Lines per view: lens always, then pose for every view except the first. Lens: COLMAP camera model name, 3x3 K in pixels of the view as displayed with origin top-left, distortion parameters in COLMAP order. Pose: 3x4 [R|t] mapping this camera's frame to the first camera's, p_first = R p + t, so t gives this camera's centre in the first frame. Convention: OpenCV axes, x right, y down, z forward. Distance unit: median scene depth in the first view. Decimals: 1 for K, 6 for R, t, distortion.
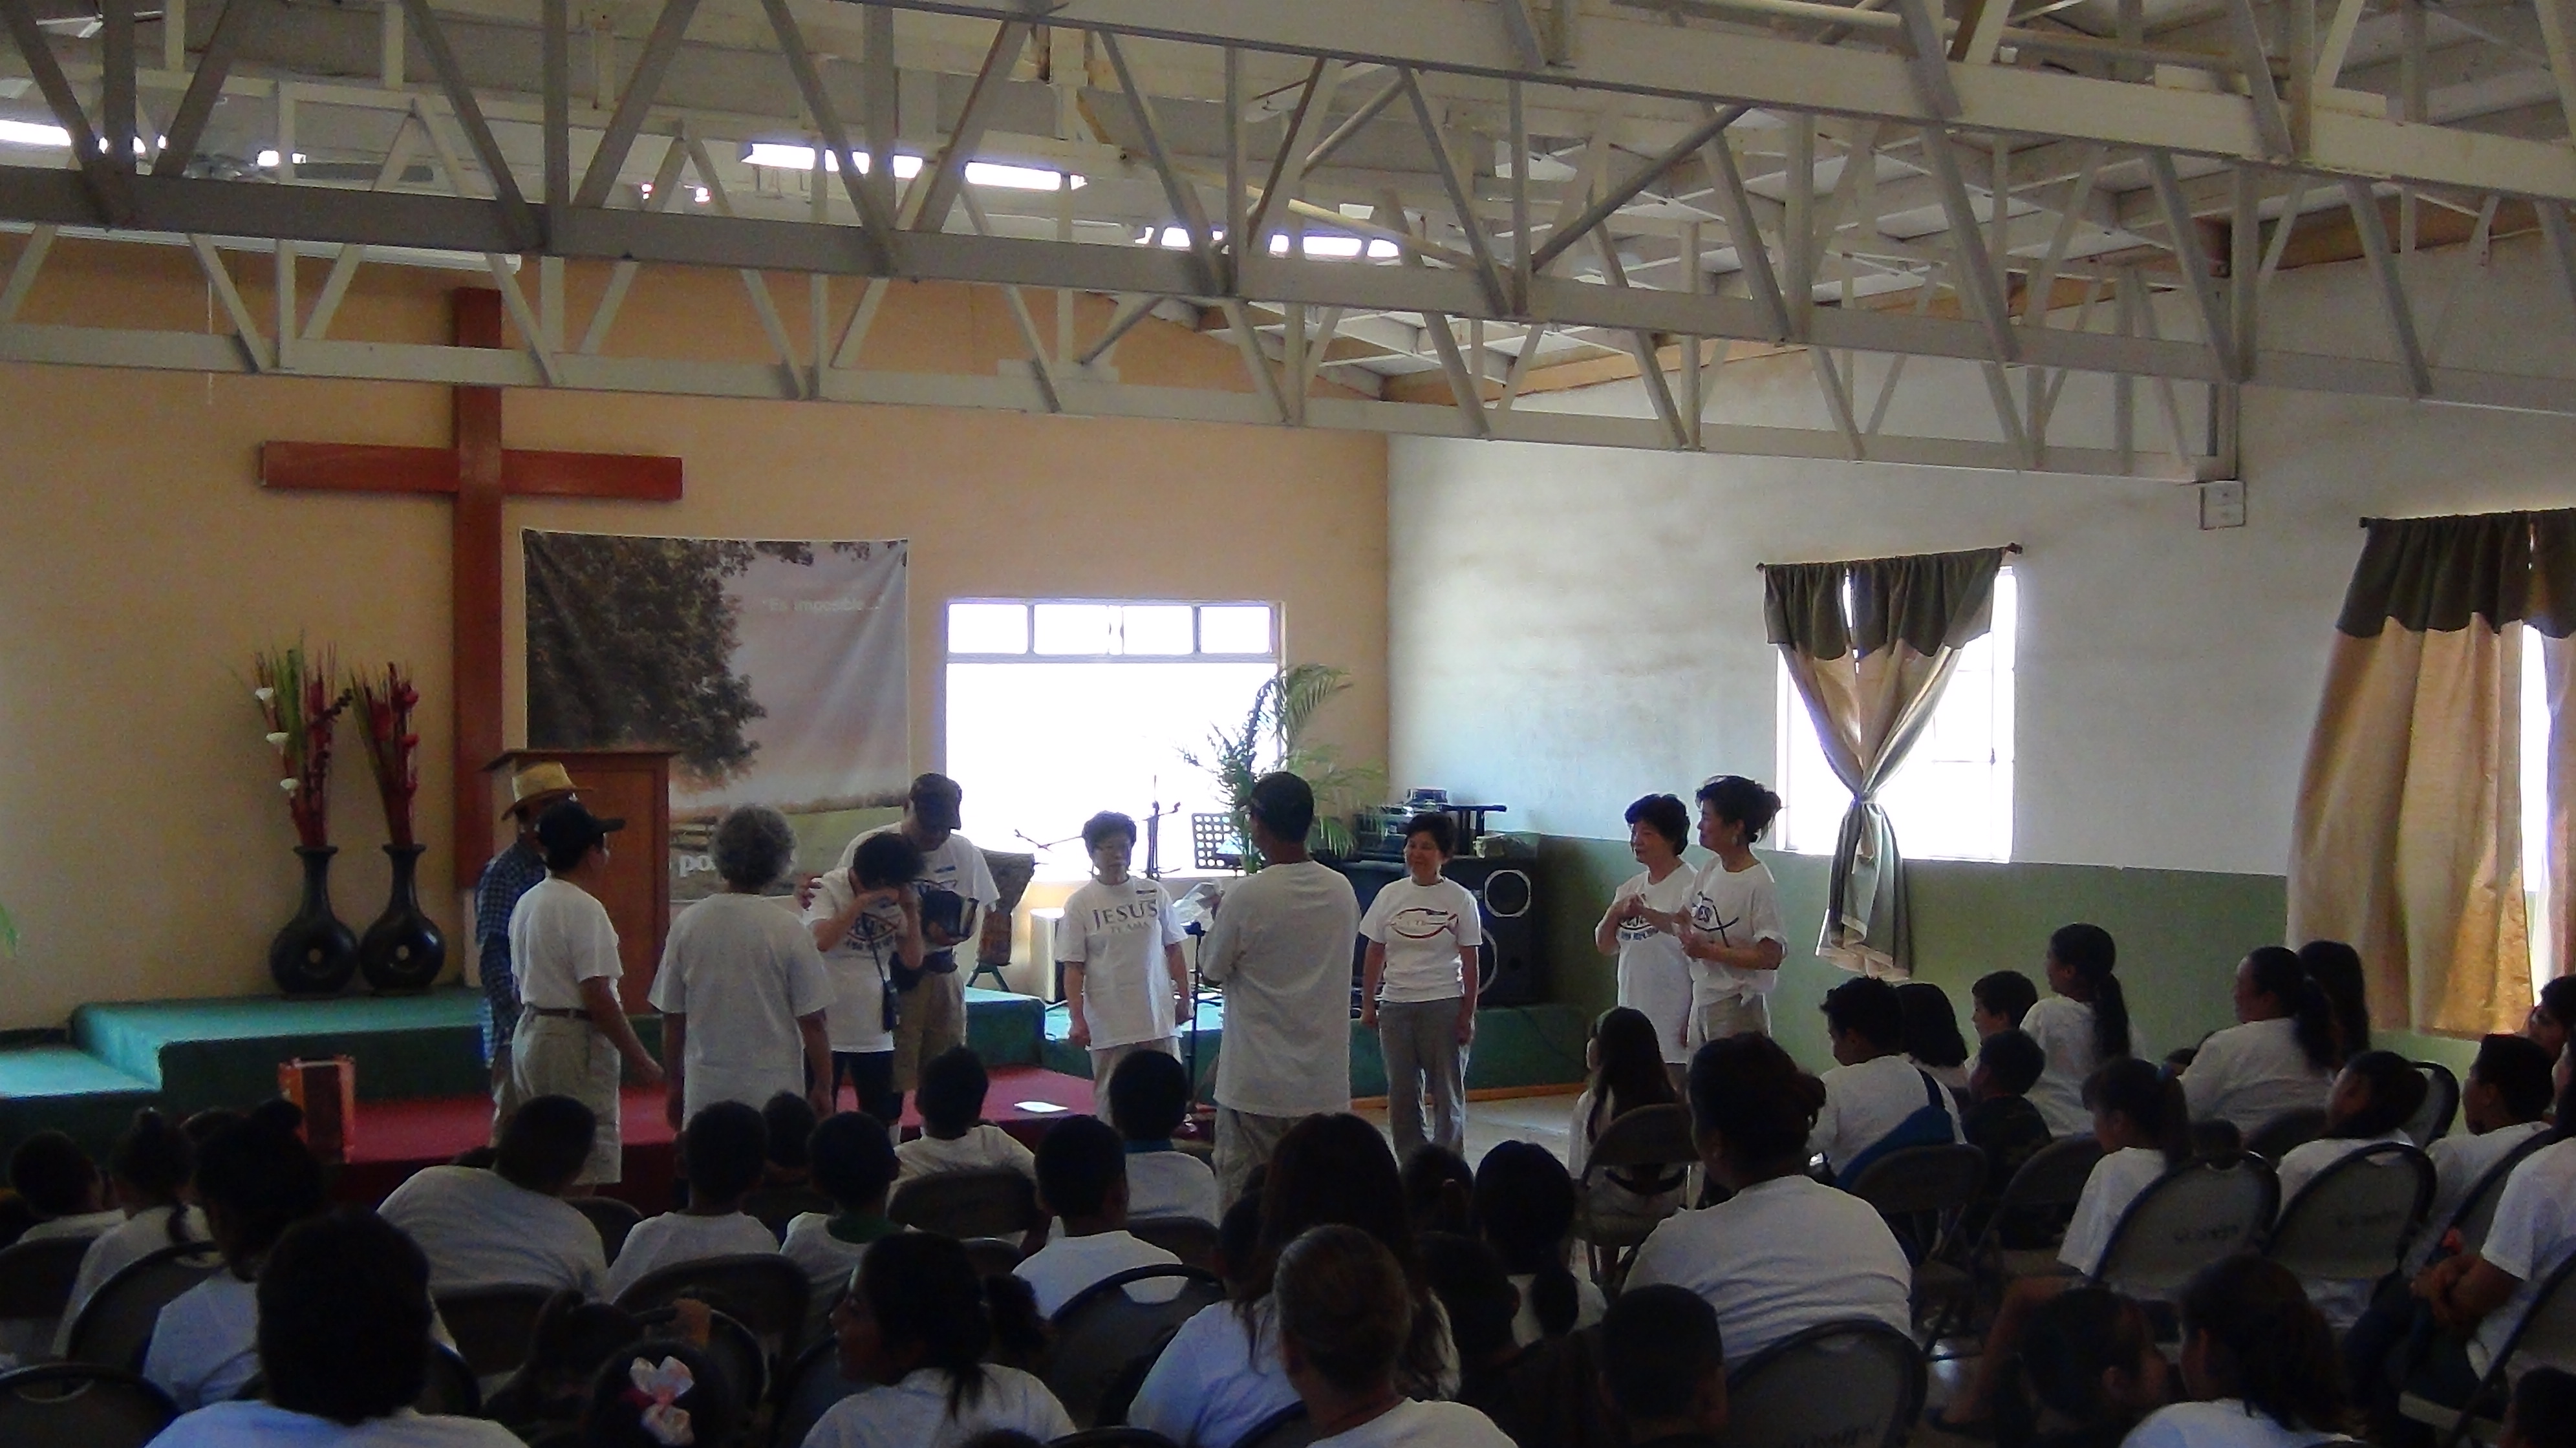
lens RADIAL K [[3121.6, 0, 1288.0], [0, 3121.6, 724.0], [0, 0, 1]] dist [0.009041, 0.021868]
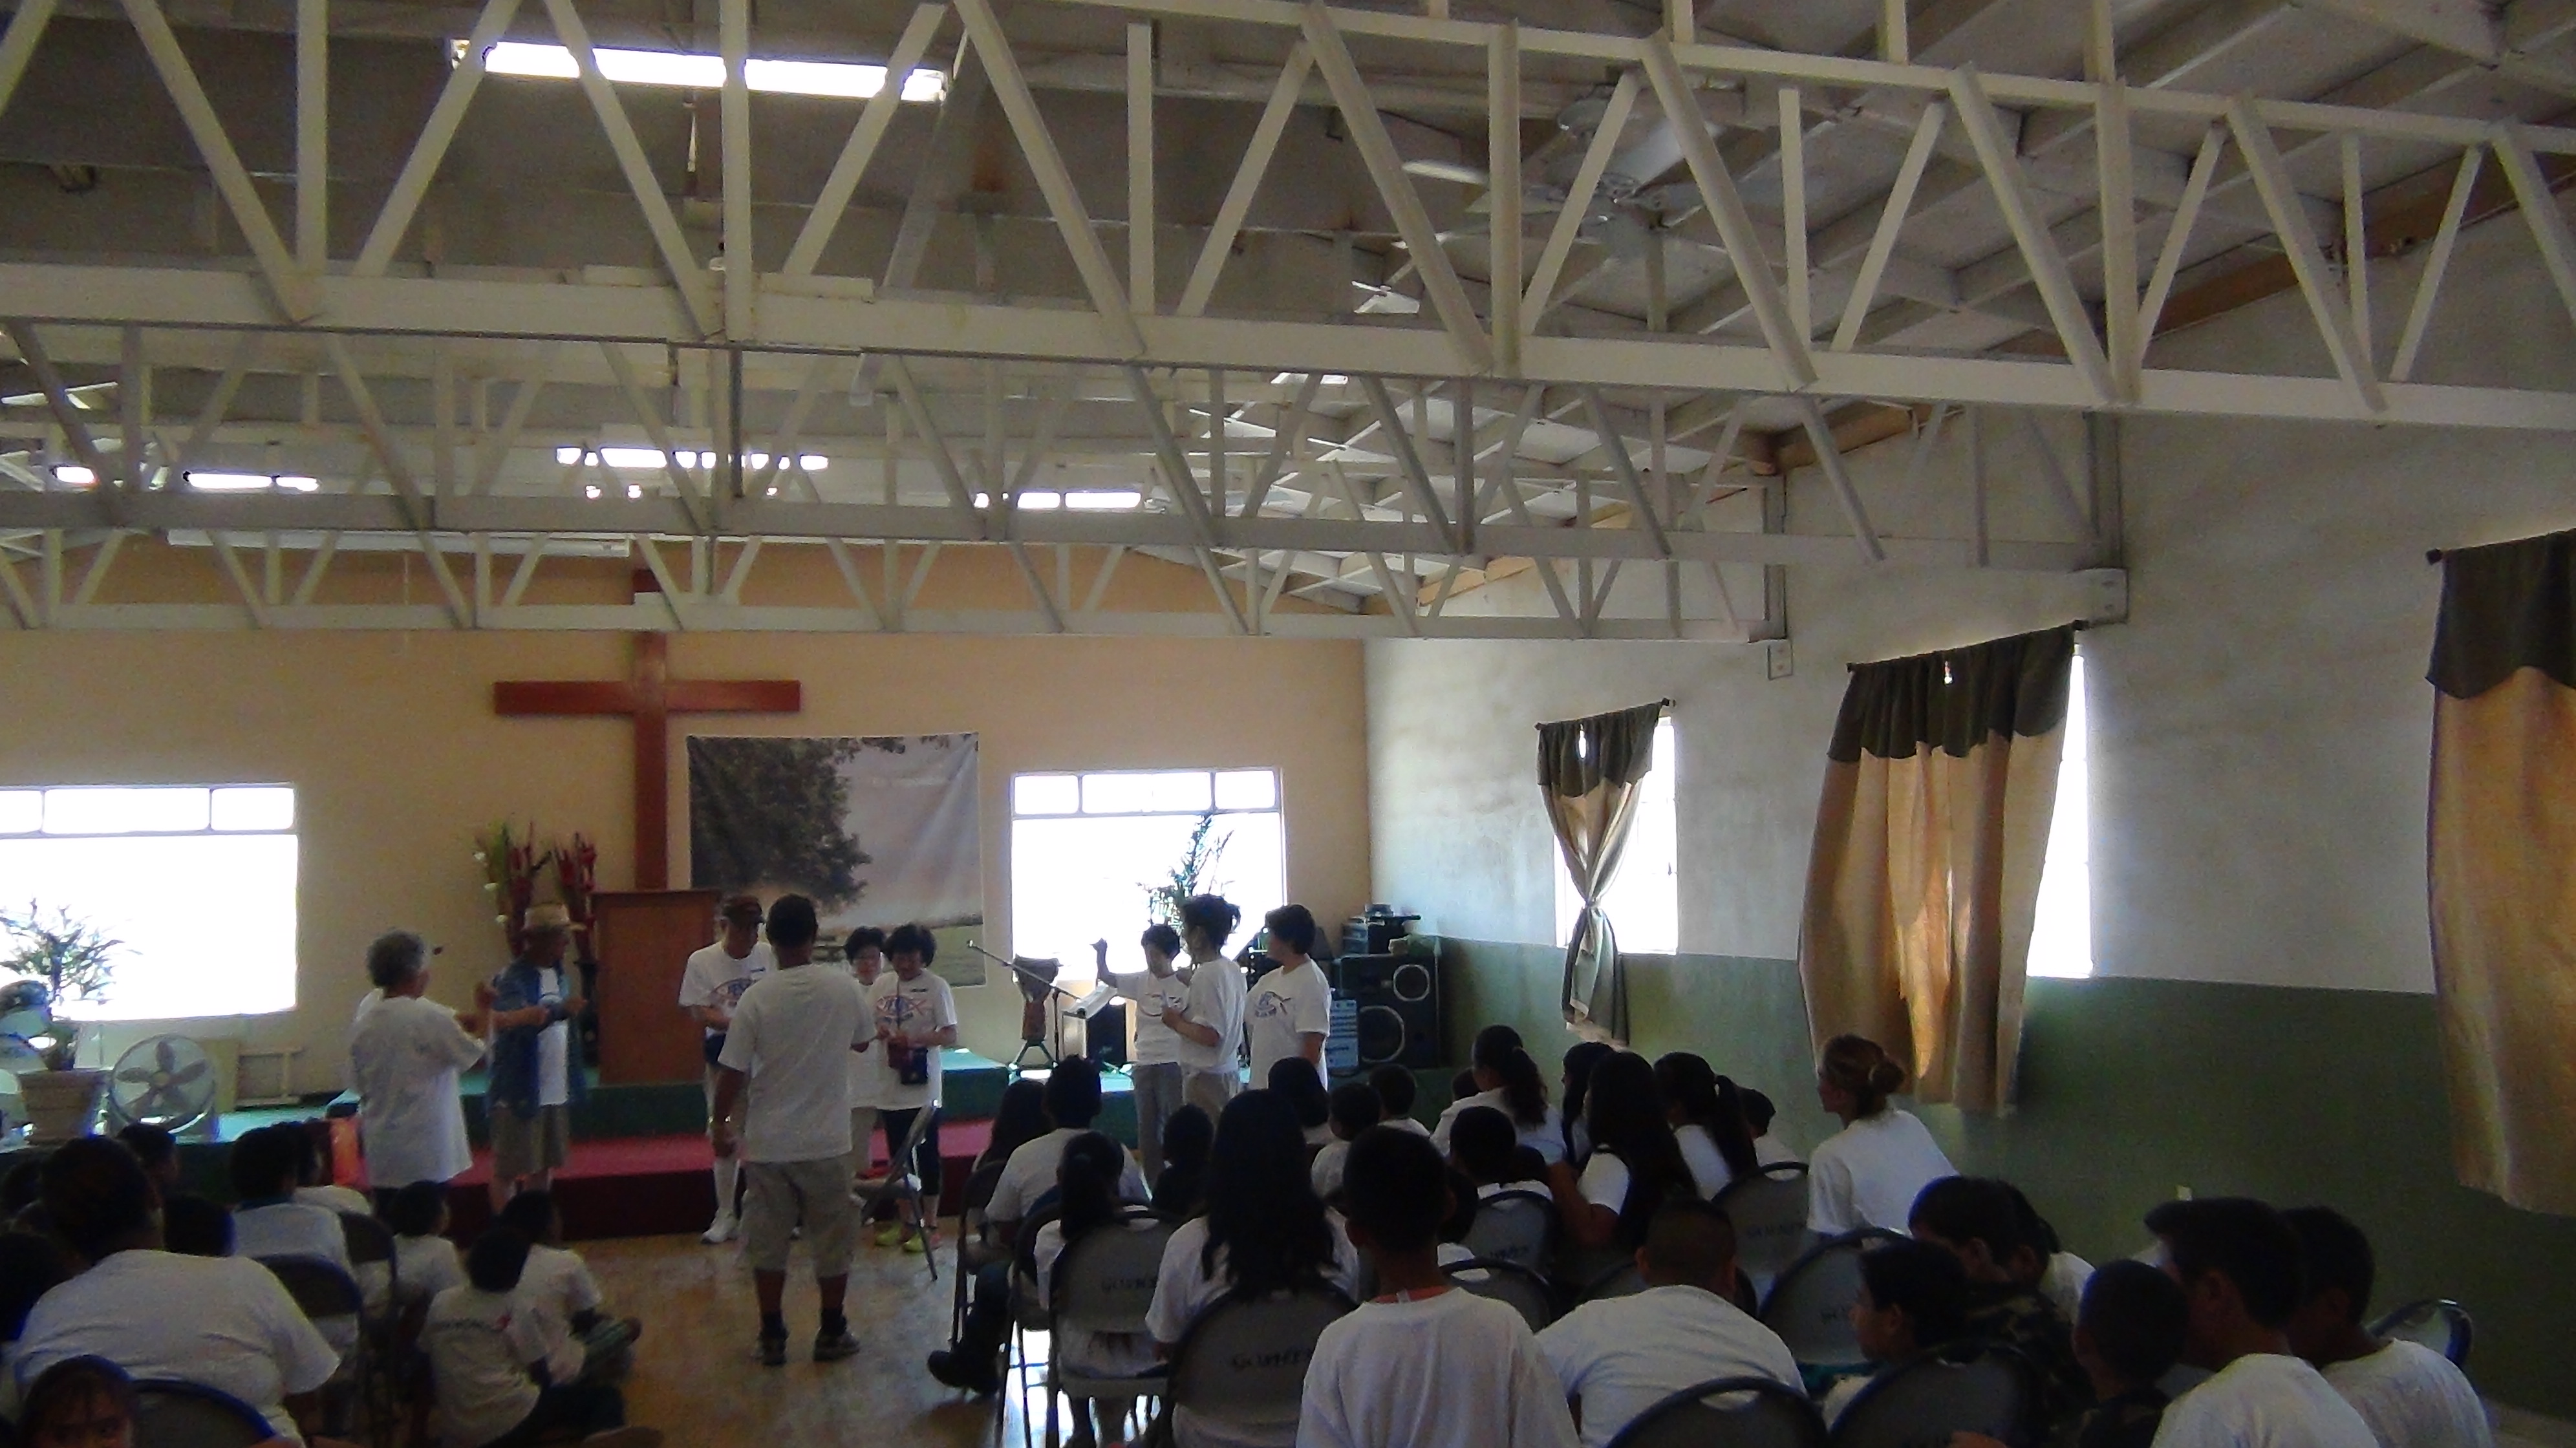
lens RADIAL K [[2166.2, 0, 1288.0], [0, 2166.2, 724.0], [0, 0, 1]] dist [0.003052, 0.006463]
pose [[0.970428, -0.042079, -0.237695, 0.256004], [0.026892, 0.997405, -0.066779, 0.005651], [0.239888, 0.058412, 0.969042, 0.105966]]
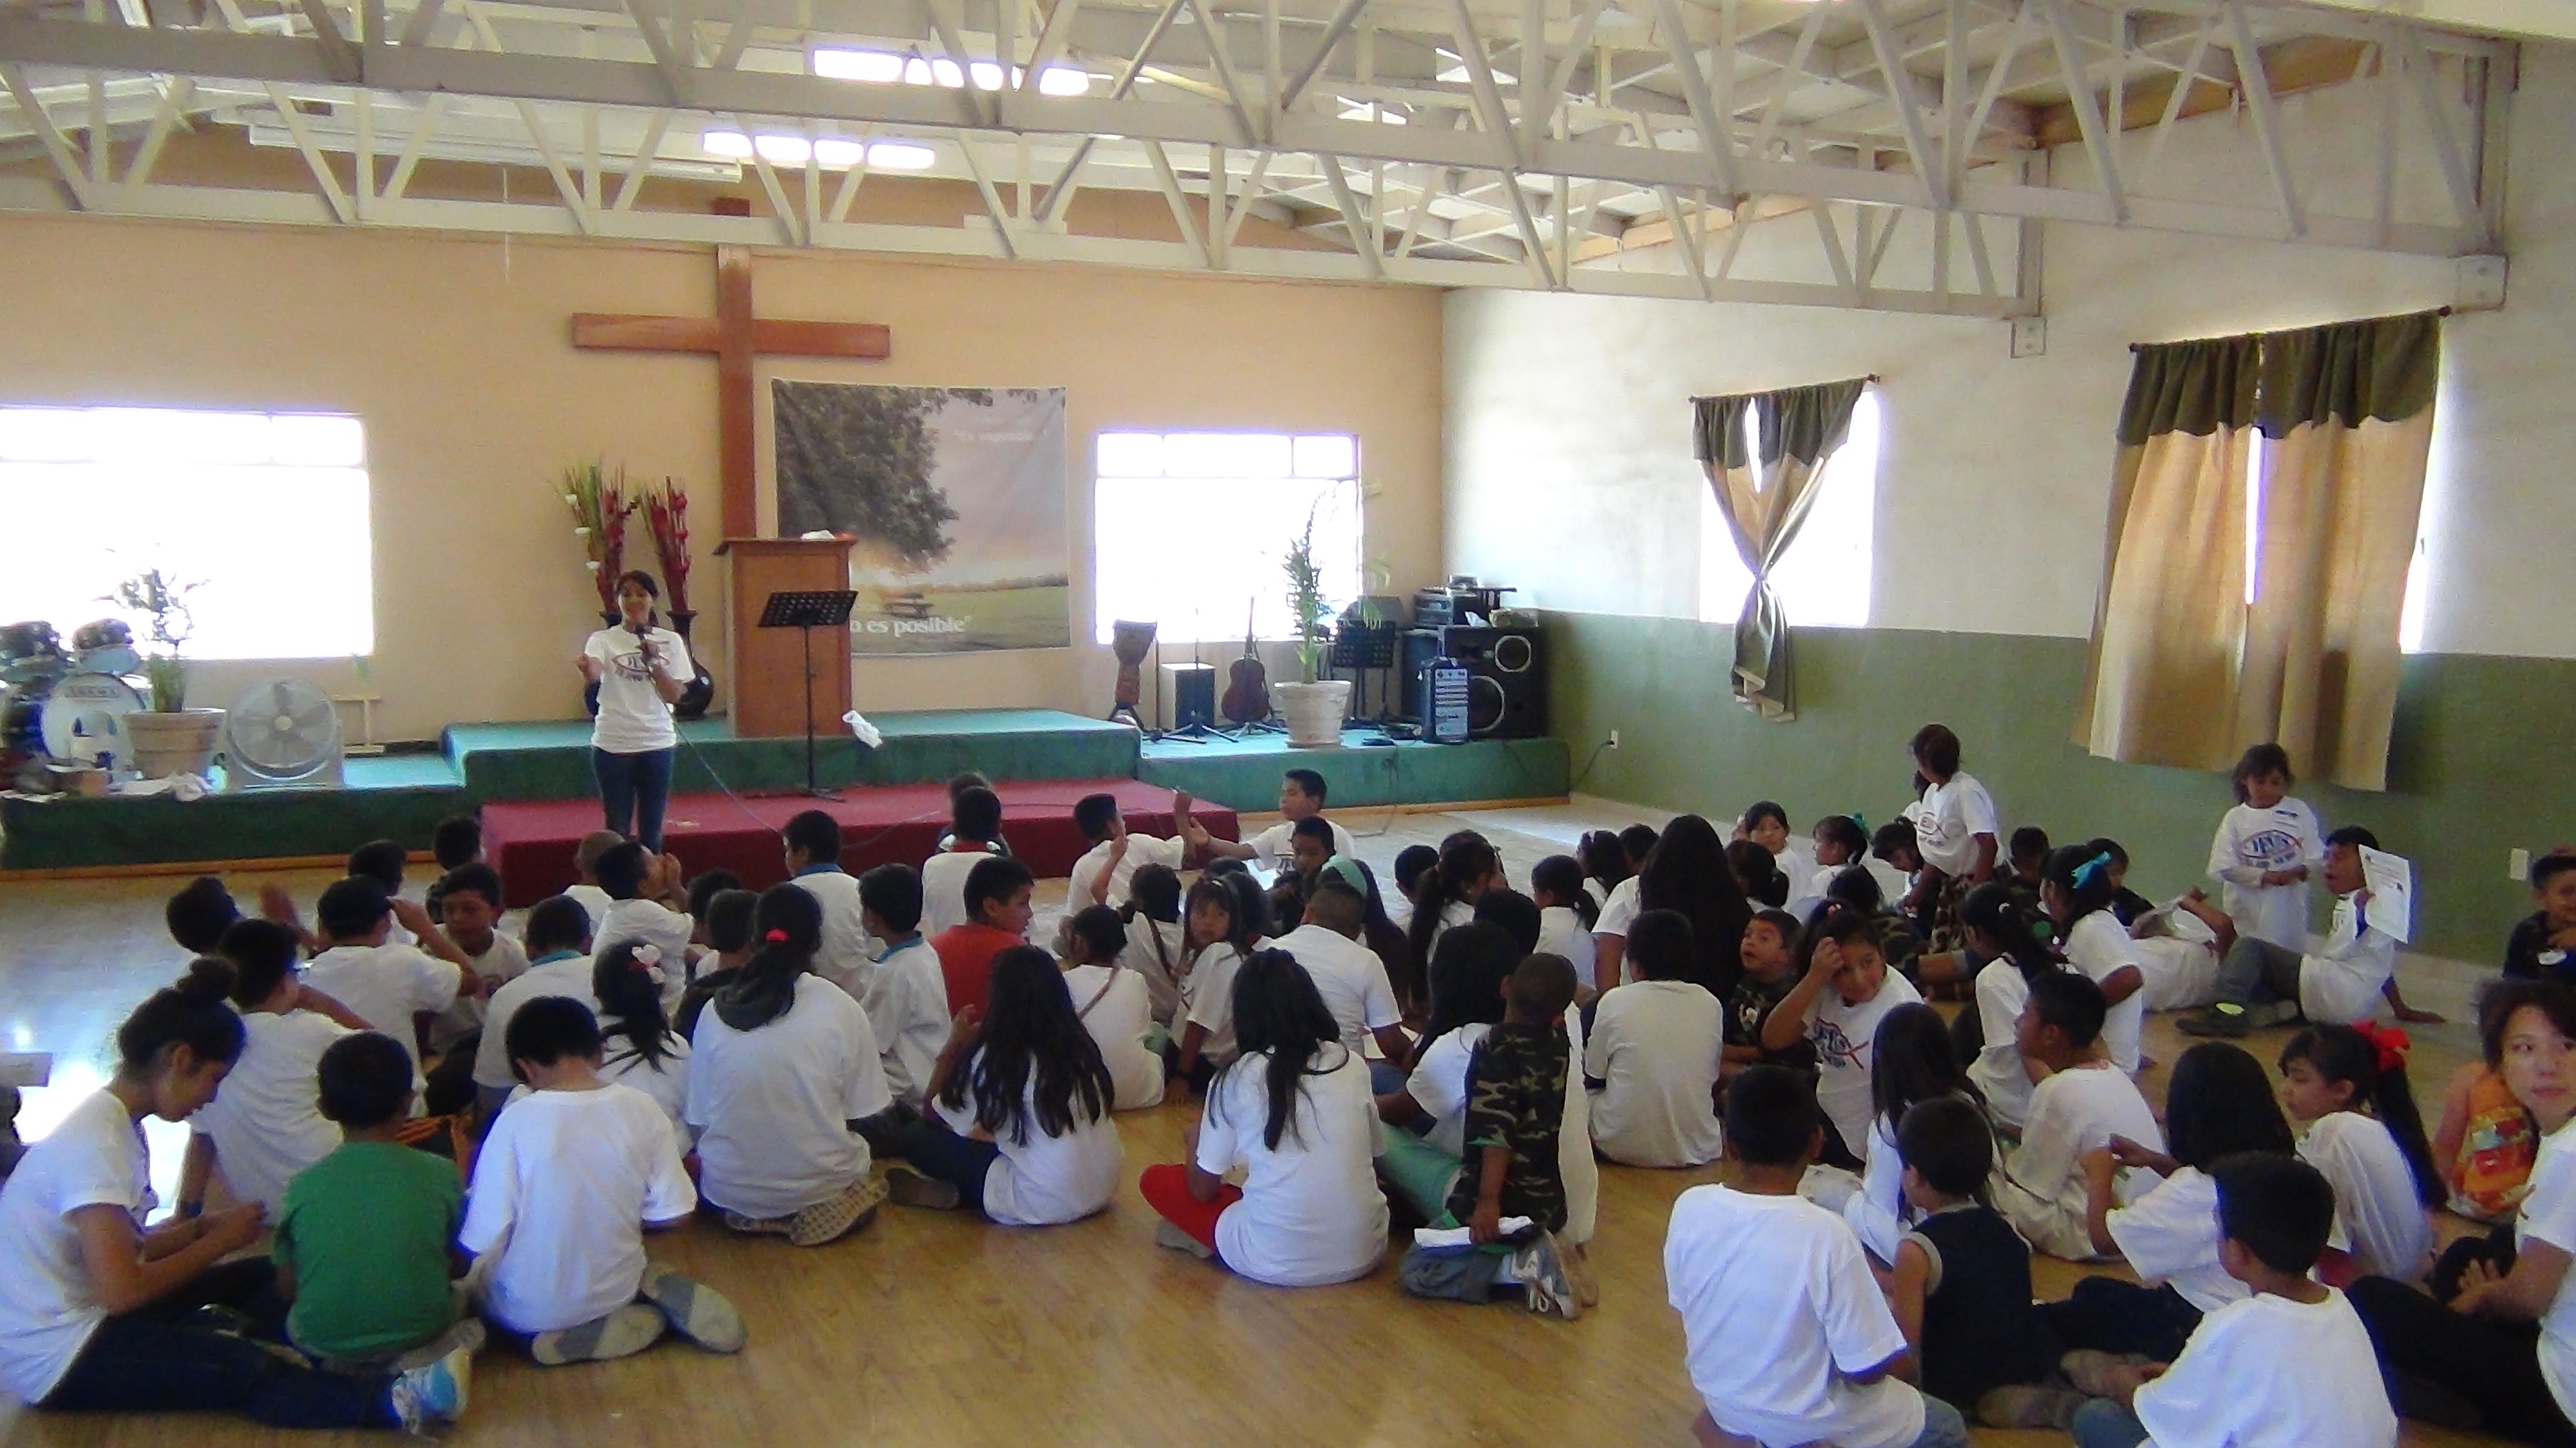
lens RADIAL K [[2166.2, 0, 1288.0], [0, 2166.2, 724.0], [0, 0, 1]] dist [0.003052, 0.006463]
pose [[0.992506, 0.010864, -0.121715, 0.093372], [-0.001074, 0.996777, 0.080213, 0.011108], [0.122195, -0.079481, 0.989319, 0.084204]]
